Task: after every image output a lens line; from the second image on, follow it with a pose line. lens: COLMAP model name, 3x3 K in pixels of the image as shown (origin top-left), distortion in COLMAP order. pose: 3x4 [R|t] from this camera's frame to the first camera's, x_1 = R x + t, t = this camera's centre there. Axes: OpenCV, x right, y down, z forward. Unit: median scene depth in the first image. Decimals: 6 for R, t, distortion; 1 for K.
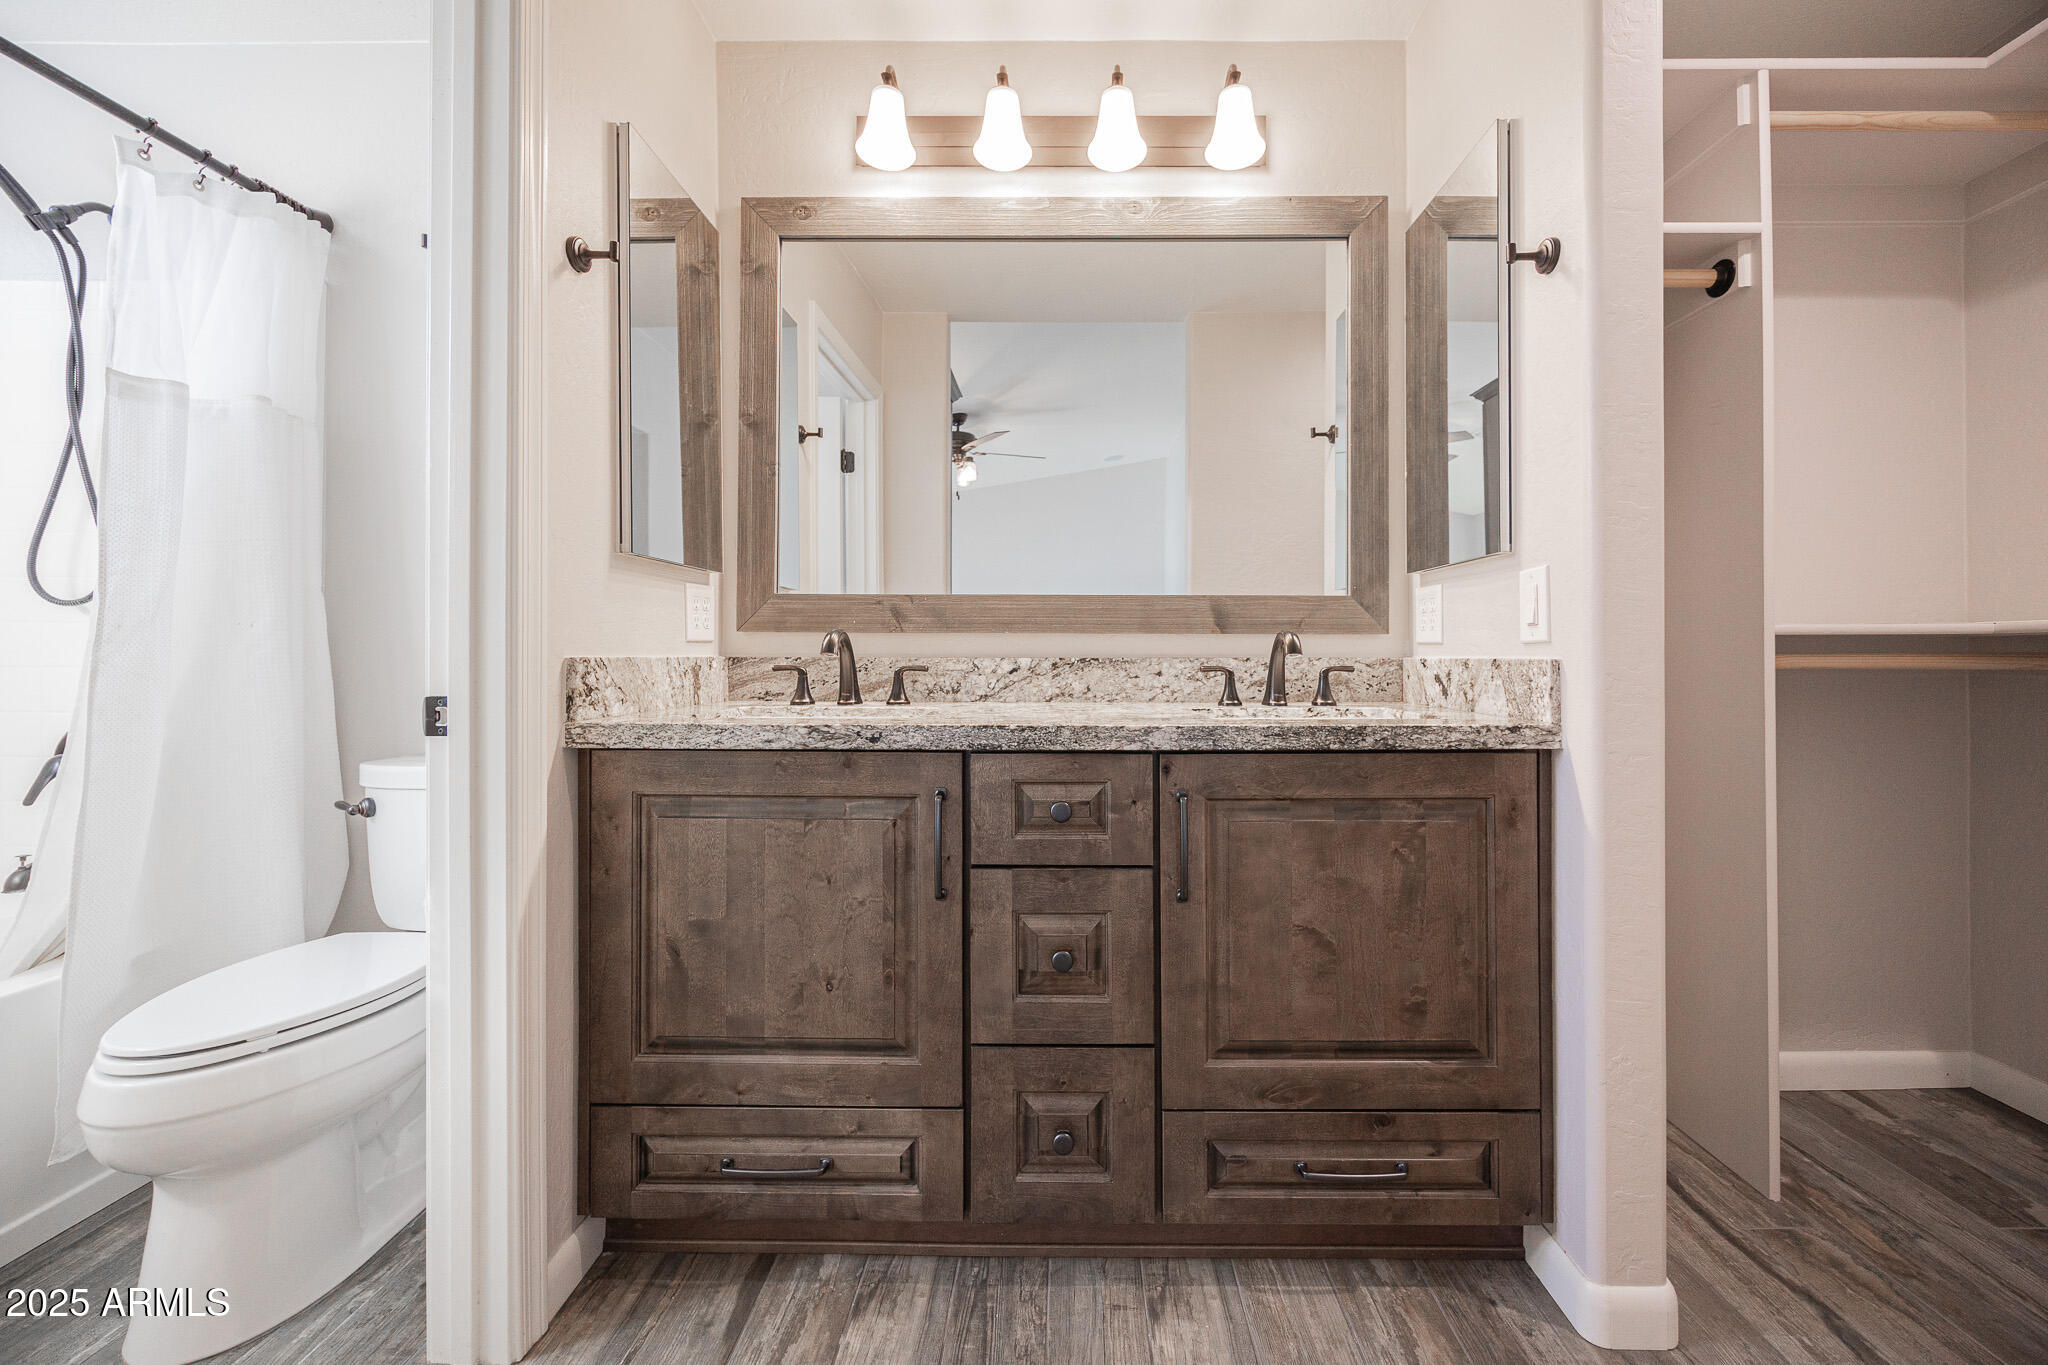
lens RADIAL K [[824.2, 0, 1035.1], [0, 824.2, 642.3], [0, 0, 1]] dist [-0.006714, -0.000029]
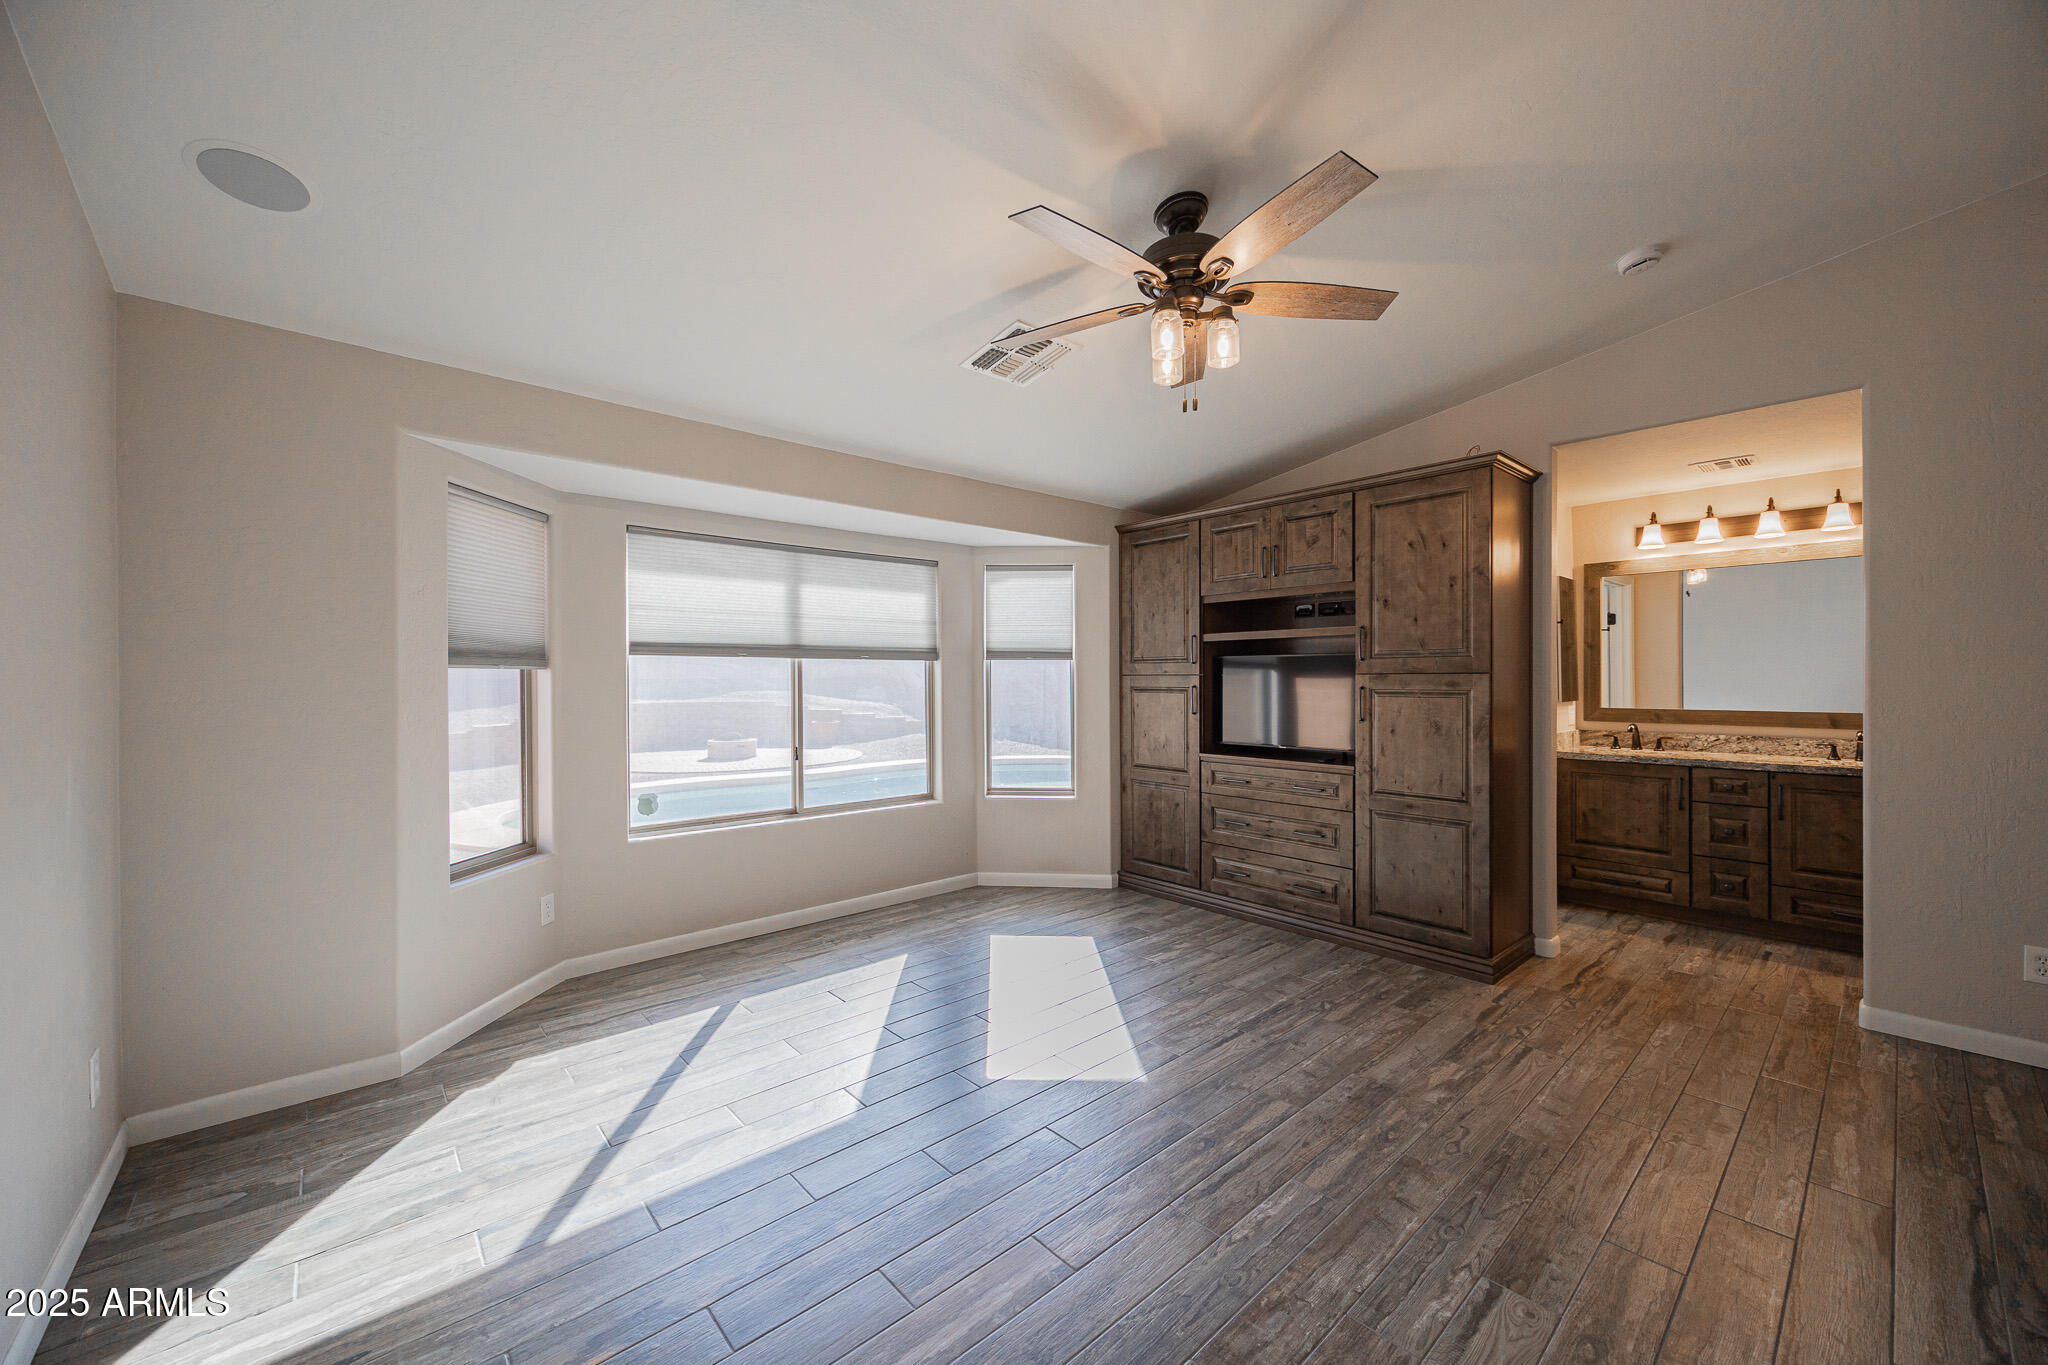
lens RADIAL K [[767.3, 0, 1024.0], [0, 767.3, 682.5], [0, 0, 1]] dist [-0.002162, -0.000212]
pose [[0.689127, 0.000139, -0.724640, 0.303690], [0.010381, 0.999895, 0.010063, -0.268642], [0.724566, -0.014457, 0.689054, -3.087969]]
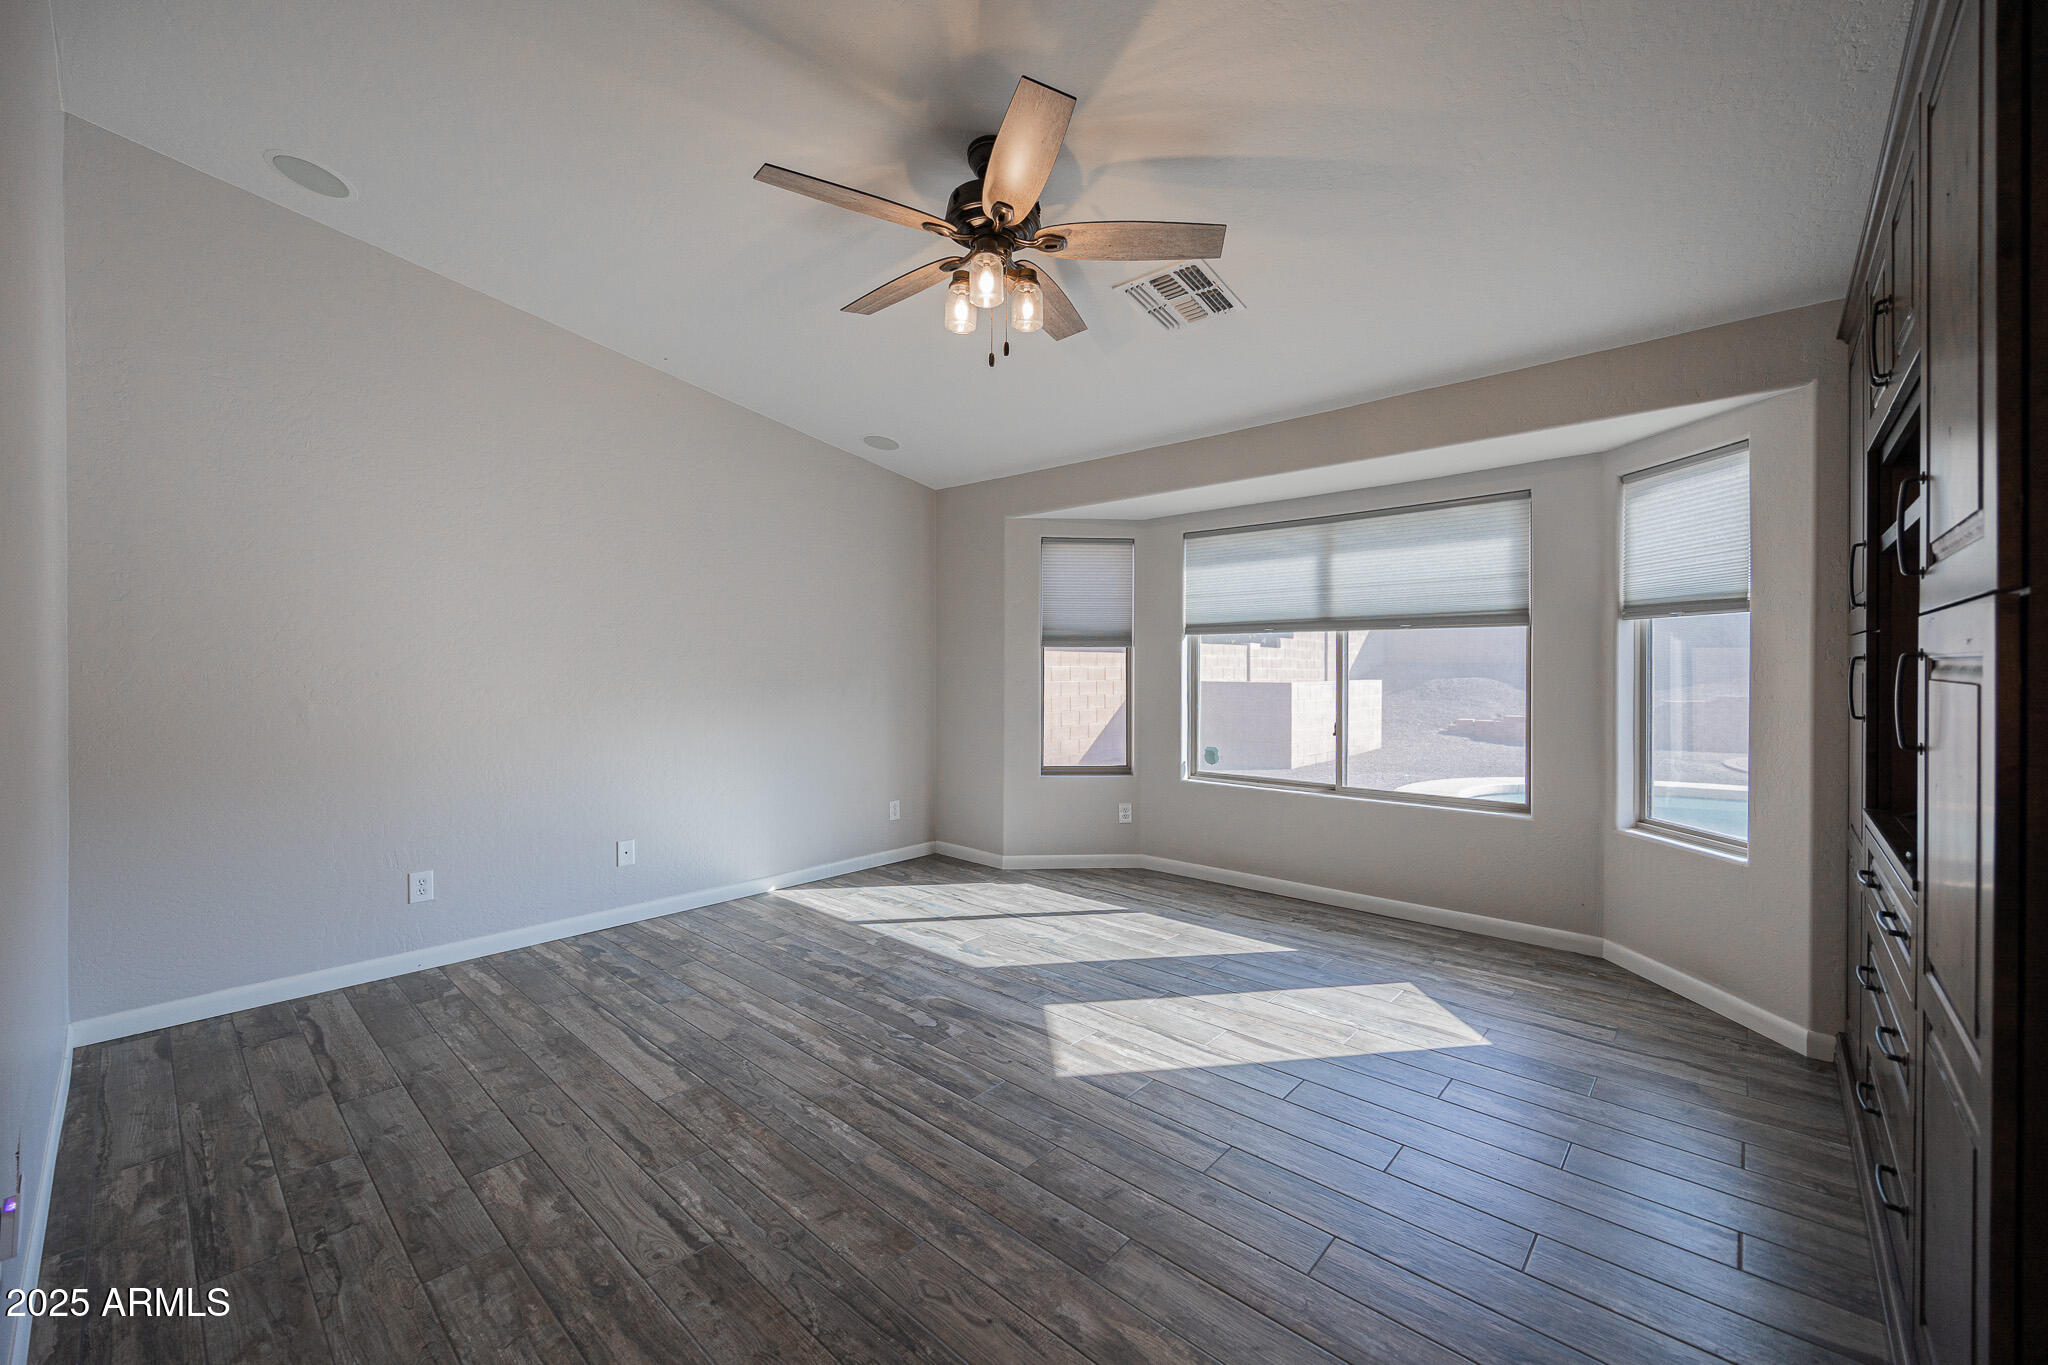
lens RADIAL K [[821.2, 0, 1079.2], [0, 821.2, 661.3], [0, 0, 1]] dist [-0.016706, -0.000188]
pose [[-0.617396, -0.007829, -0.786614, 0.577021], [0.006232, 0.999870, -0.014843, -0.184528], [0.786628, -0.014066, -0.617267, -0.470664]]
